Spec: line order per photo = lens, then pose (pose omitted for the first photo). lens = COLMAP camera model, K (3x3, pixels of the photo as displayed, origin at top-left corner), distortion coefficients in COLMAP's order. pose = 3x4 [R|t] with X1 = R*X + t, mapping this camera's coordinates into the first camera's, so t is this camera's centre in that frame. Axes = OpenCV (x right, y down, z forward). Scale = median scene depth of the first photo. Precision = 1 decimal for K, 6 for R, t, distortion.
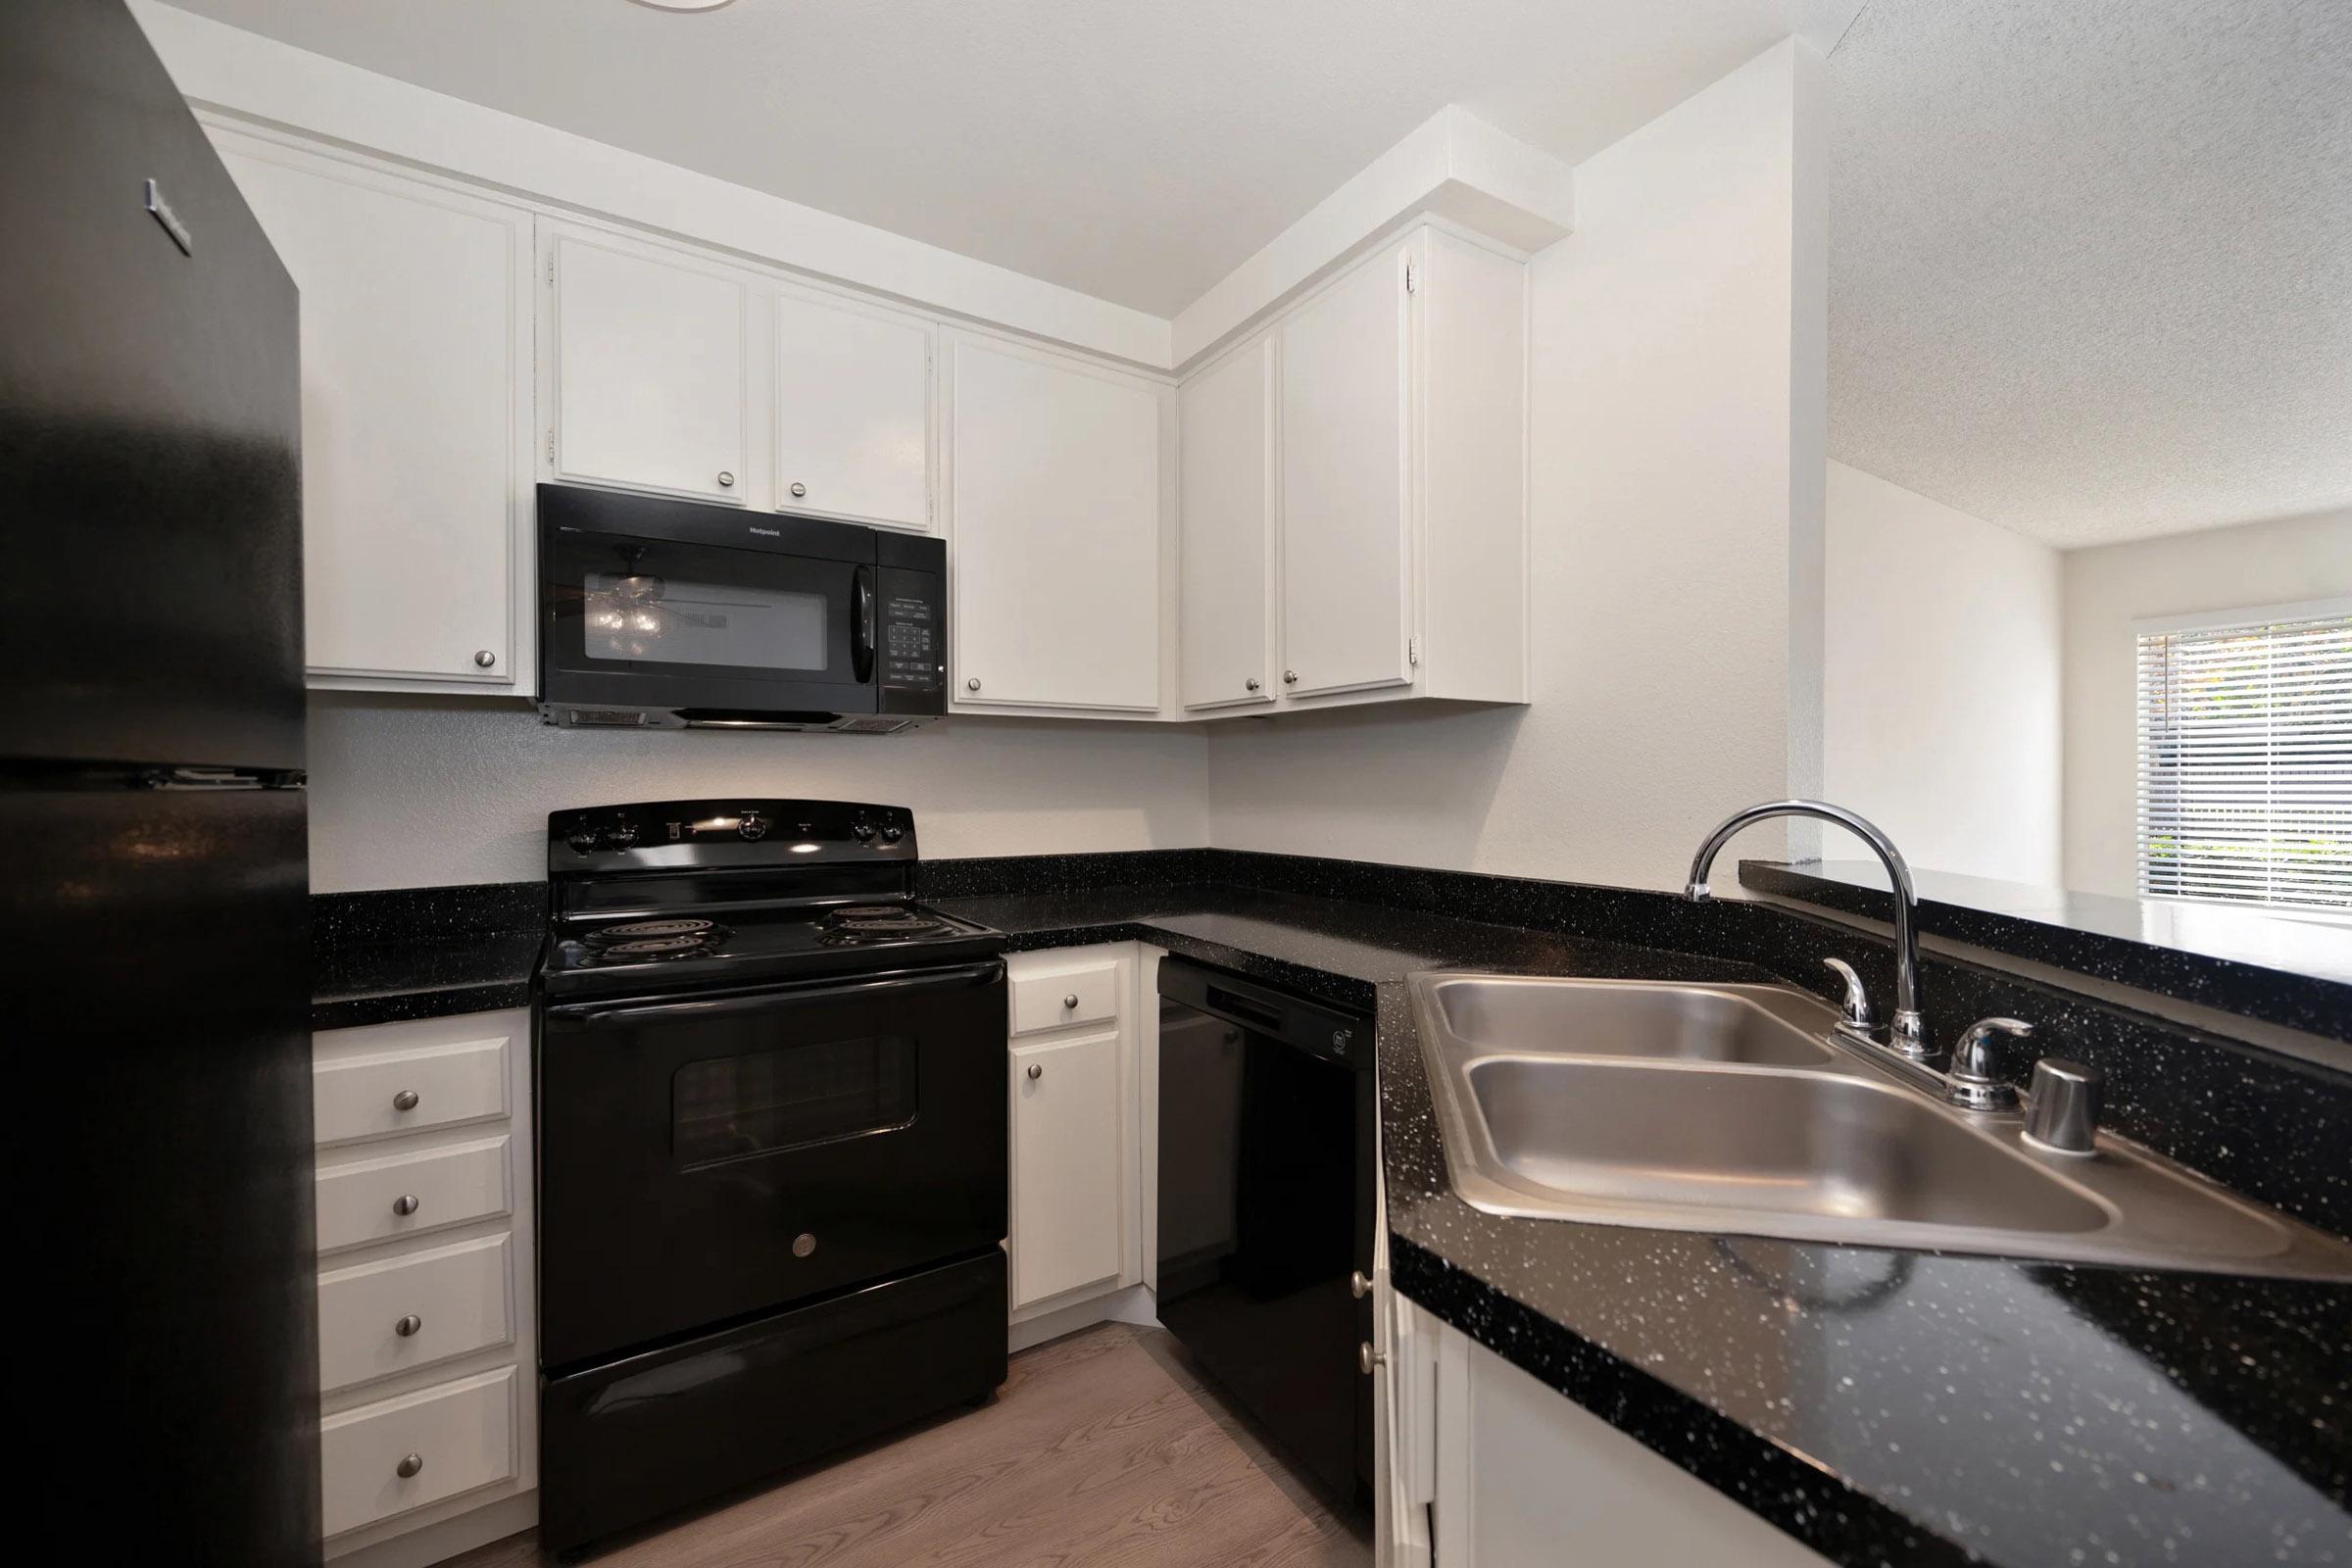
lens RADIAL K [[915.6, 0, 1171.5], [0, 915.6, 794.5], [0, 0, 1]] dist [0.003821, 0.000013]
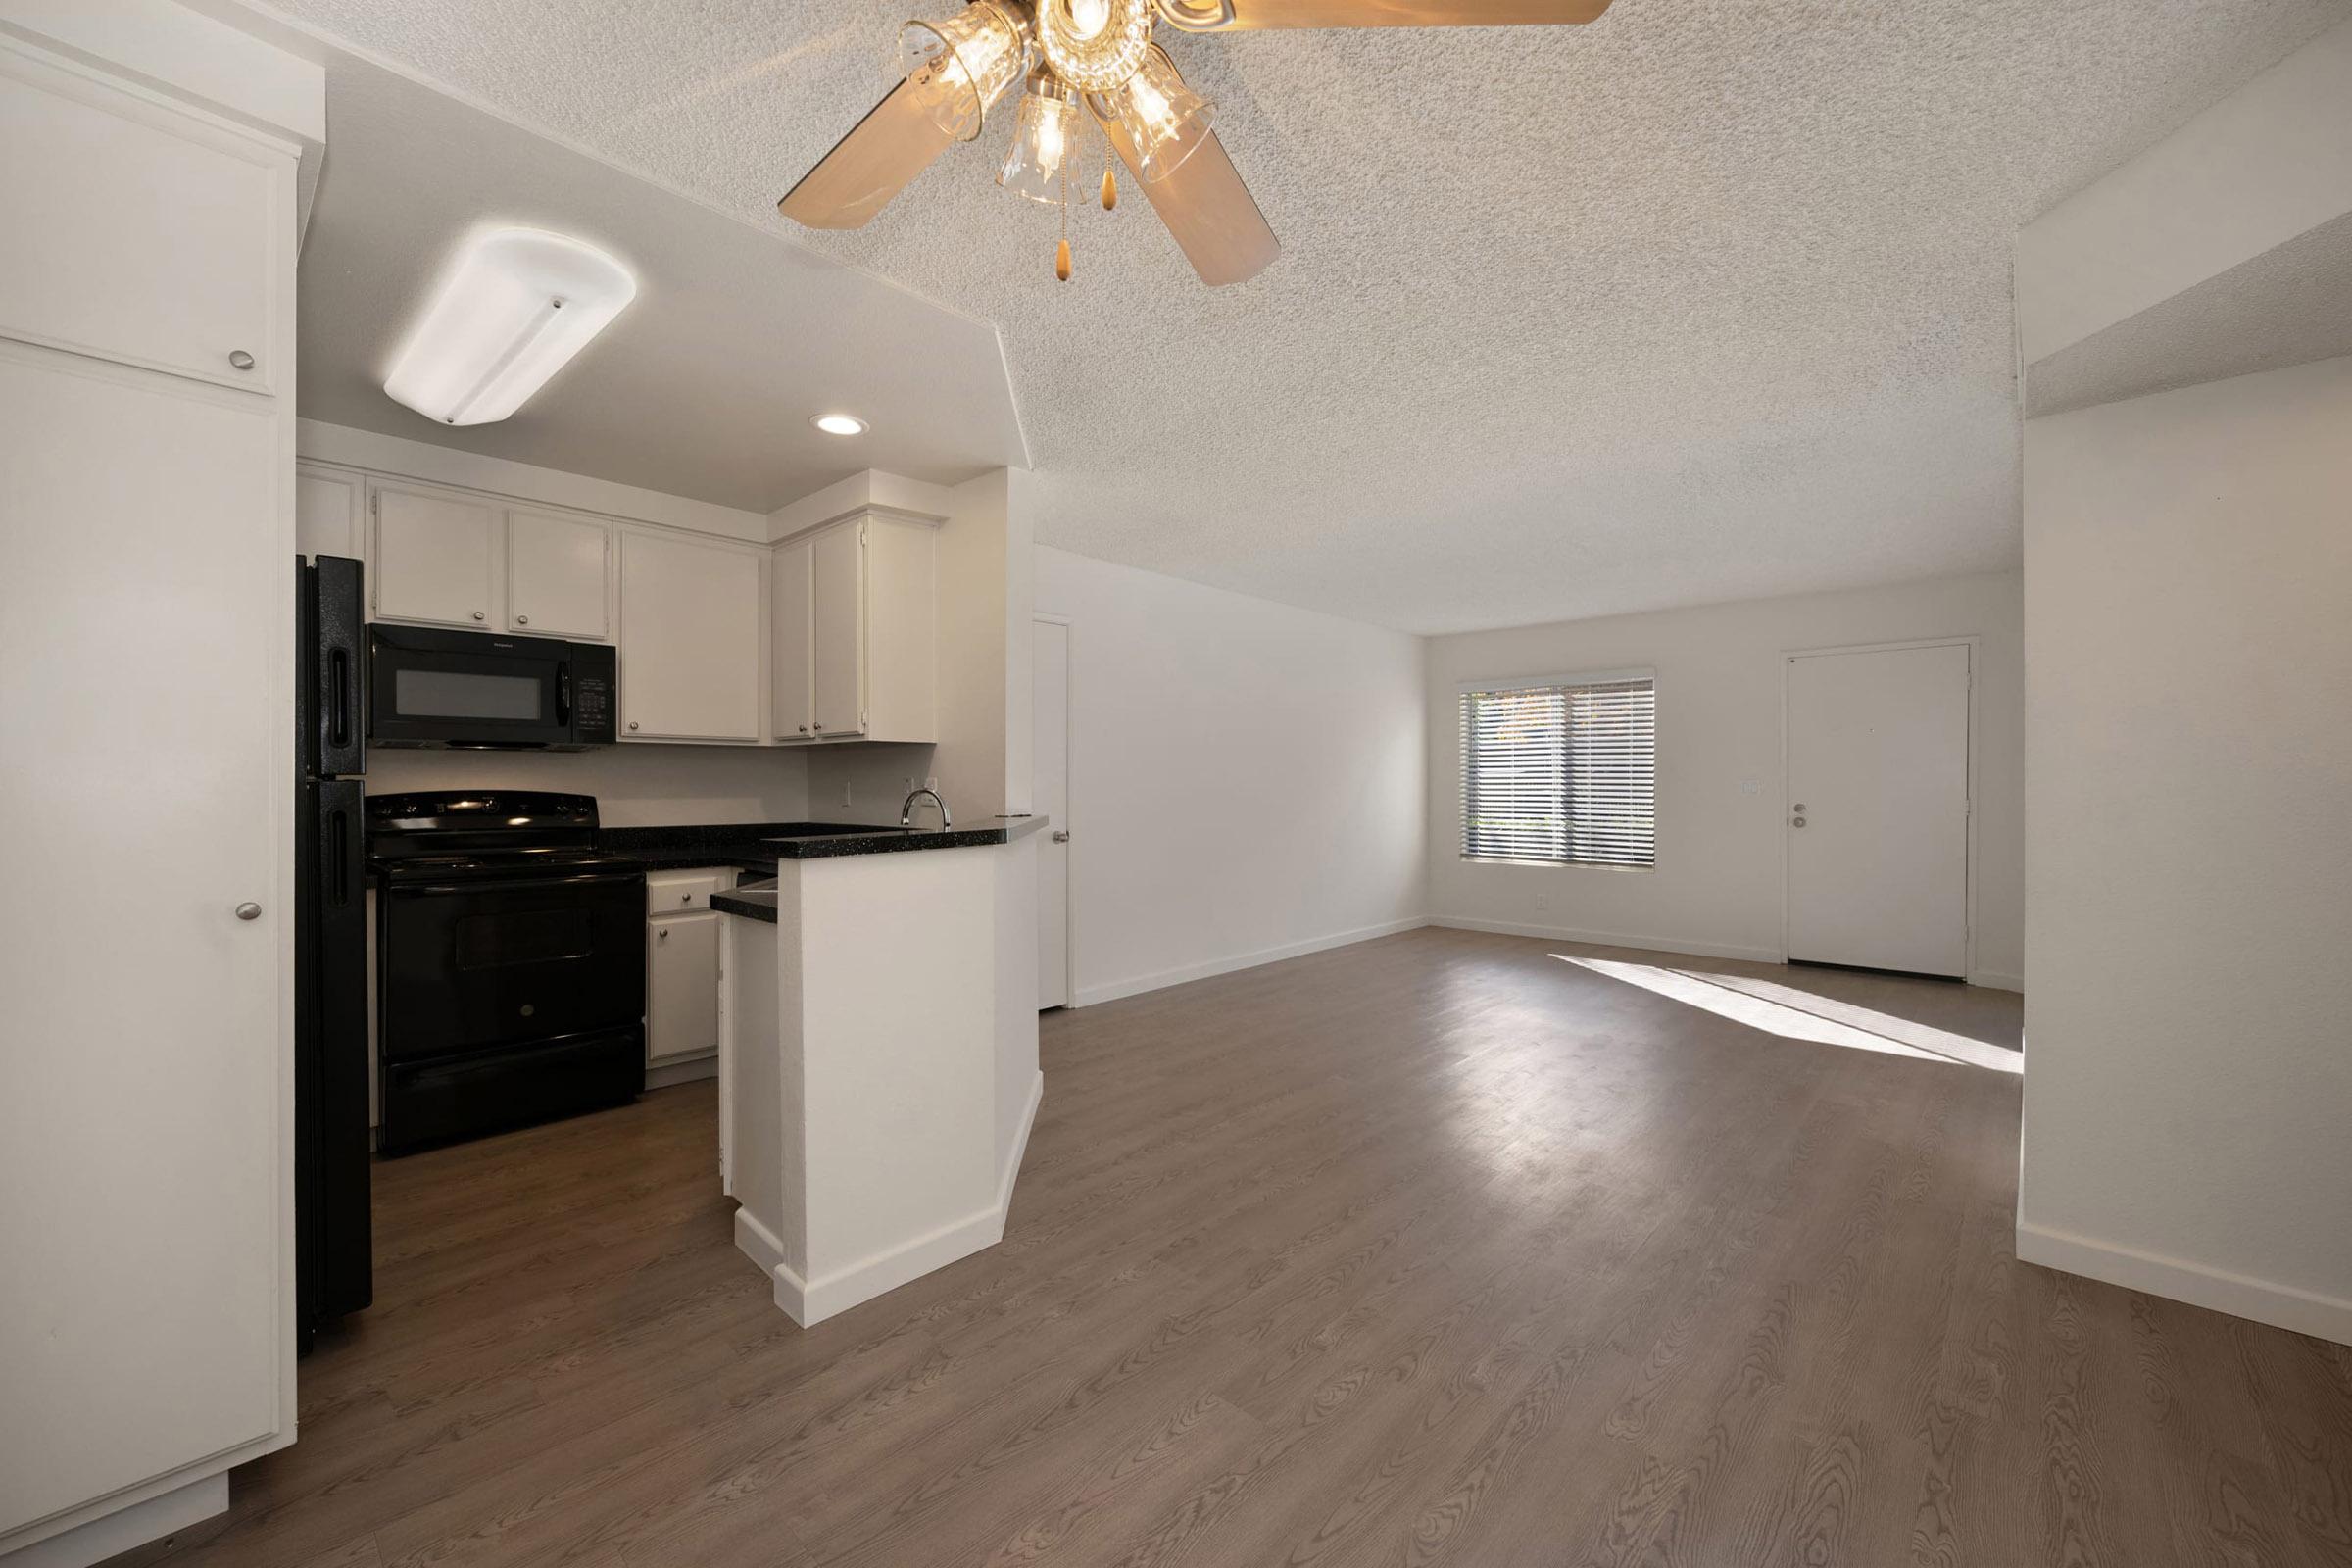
lens RADIAL K [[915.6, 0, 1174.2], [0, 915.6, 782.5], [0, 0, 1]] dist [0.003821, 0.000013]
pose [[0.965700, 0.004265, 0.259625, 0.351271], [-0.001945, 0.999956, -0.009196, 0.004137], [-0.259652, 0.008375, 0.965666, -1.036126]]
